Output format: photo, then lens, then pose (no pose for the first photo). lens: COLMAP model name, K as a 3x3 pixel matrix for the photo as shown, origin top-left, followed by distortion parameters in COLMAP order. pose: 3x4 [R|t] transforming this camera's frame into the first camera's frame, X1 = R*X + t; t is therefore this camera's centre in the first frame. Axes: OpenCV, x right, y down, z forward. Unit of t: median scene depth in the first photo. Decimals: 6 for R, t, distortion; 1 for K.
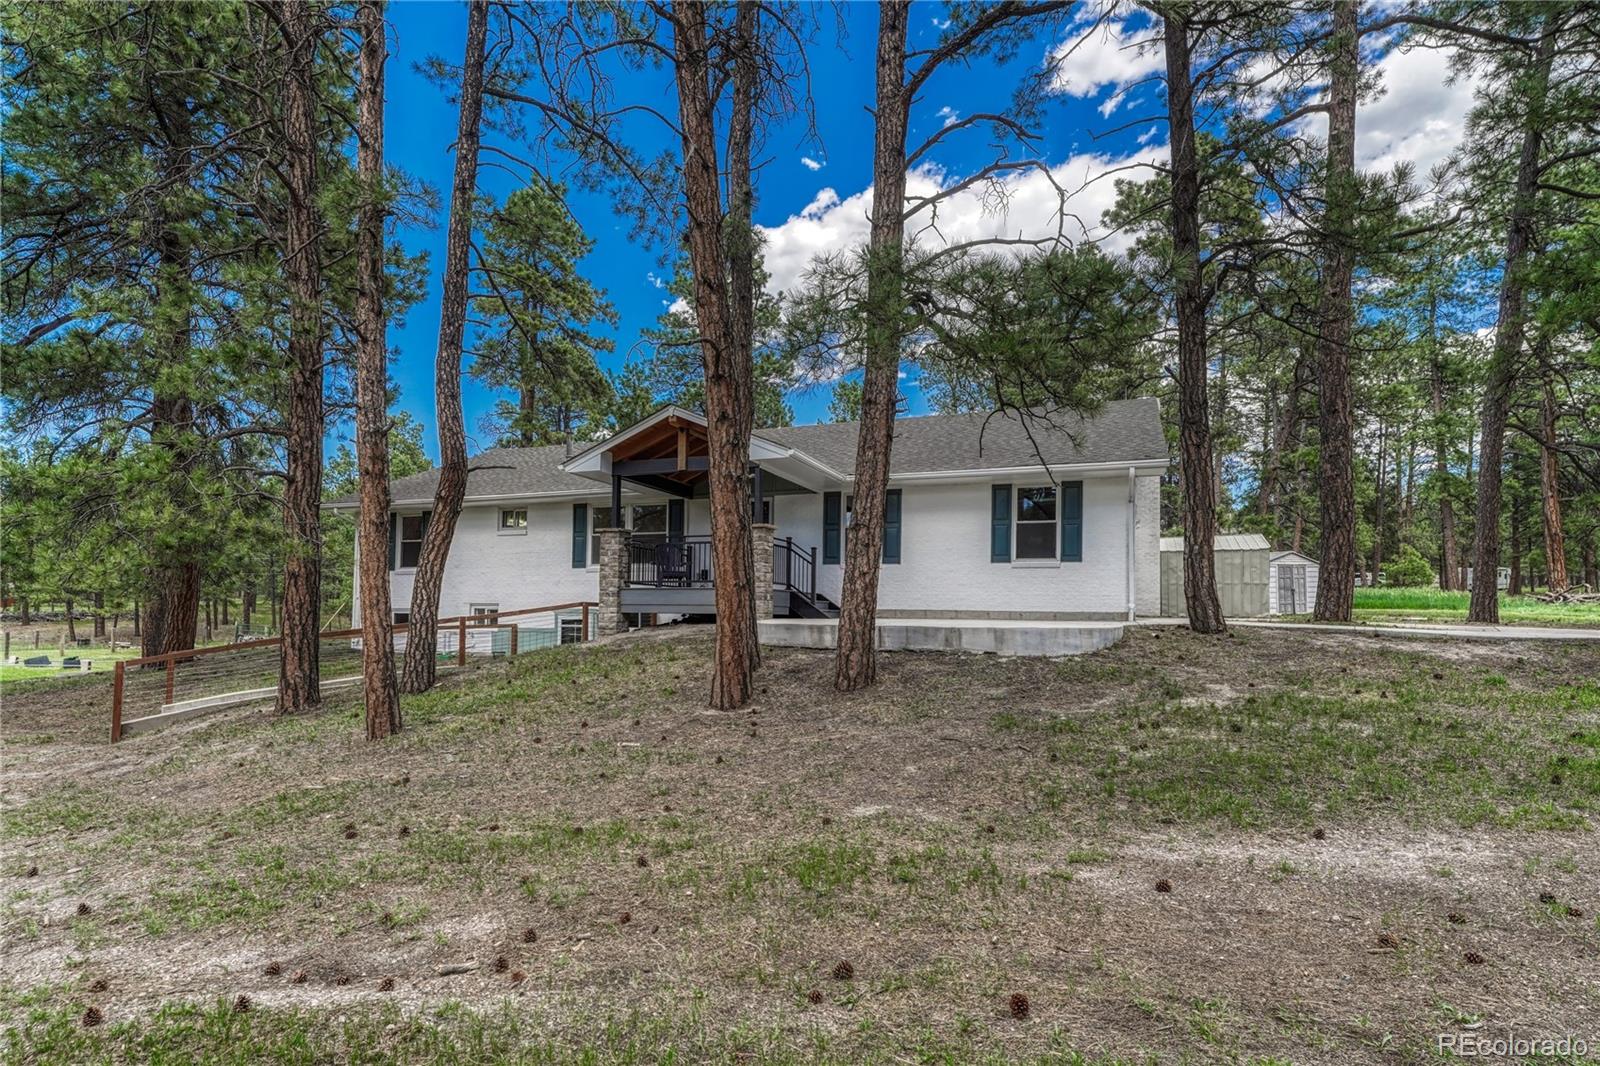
lens RADIAL K [[819.2, 0, 801.7], [0, 819.2, 538.7], [0, 0, 1]] dist [0.020287, 0.000624]
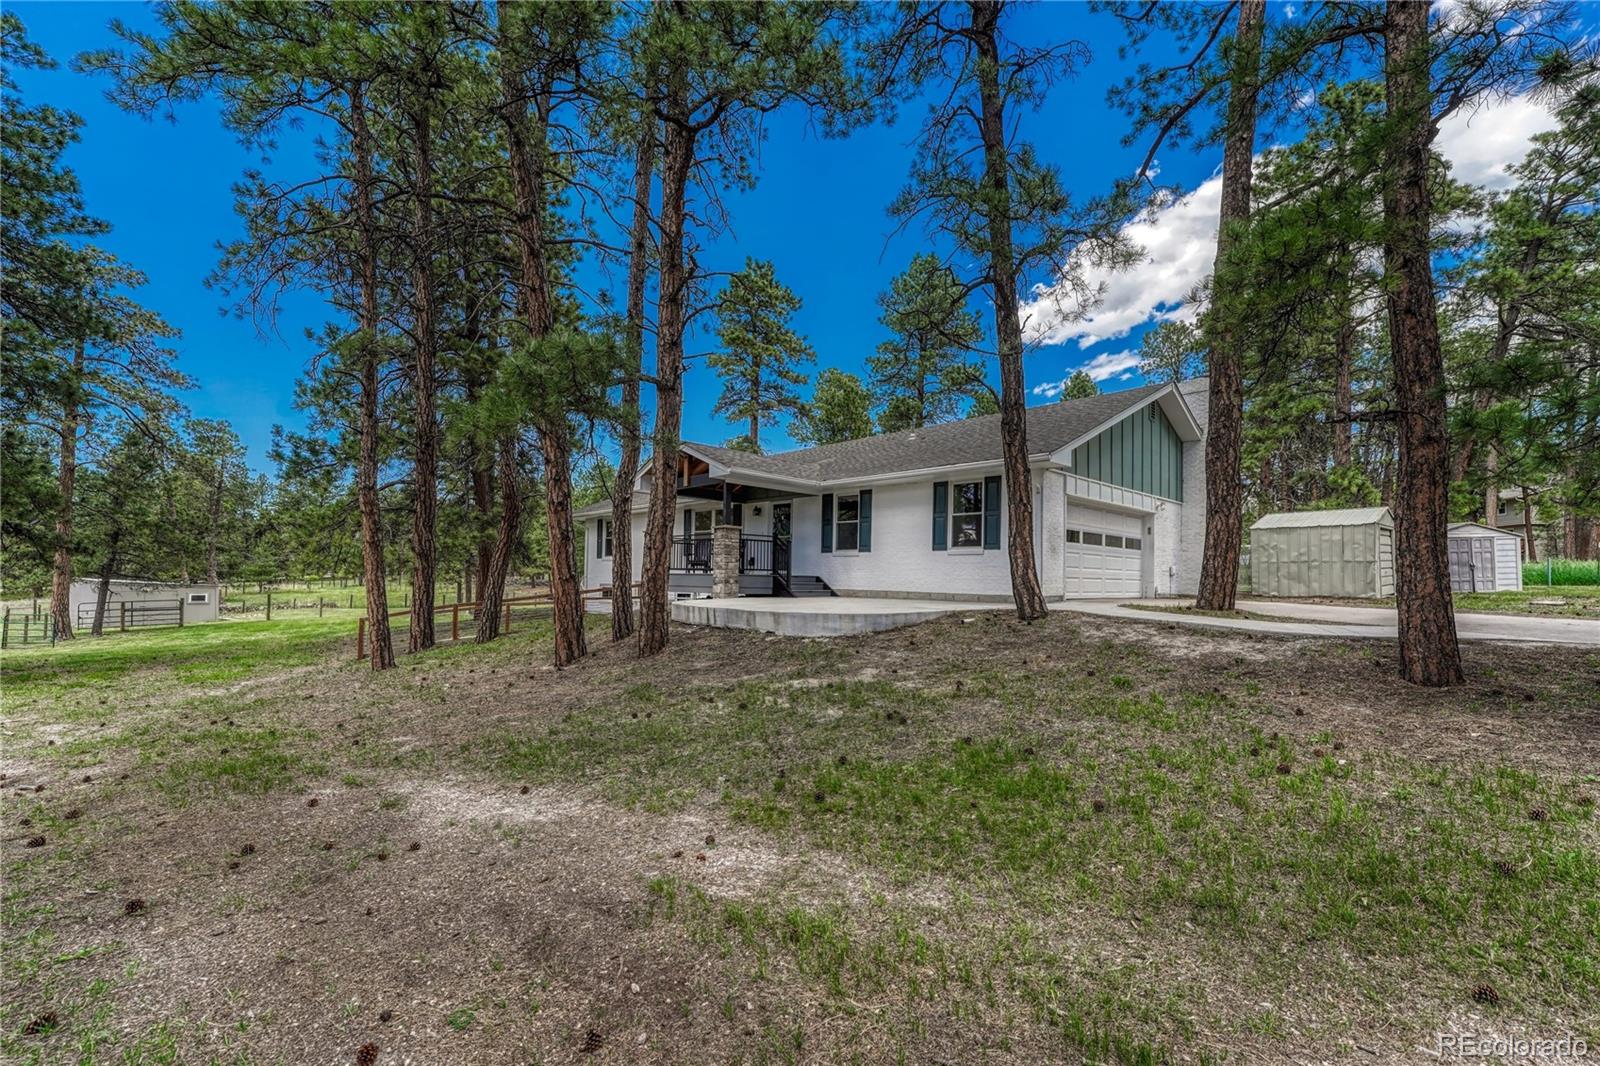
lens RADIAL K [[668.0, 0, 801.9], [0, 668.0, 537.5], [0, 0, 1]] dist [0.003966, 0.000147]
pose [[0.911622, -0.023167, -0.410377, 0.450668], [0.033843, 0.999251, 0.018768, -0.013216], [0.409635, -0.030998, 0.911723, 0.070354]]
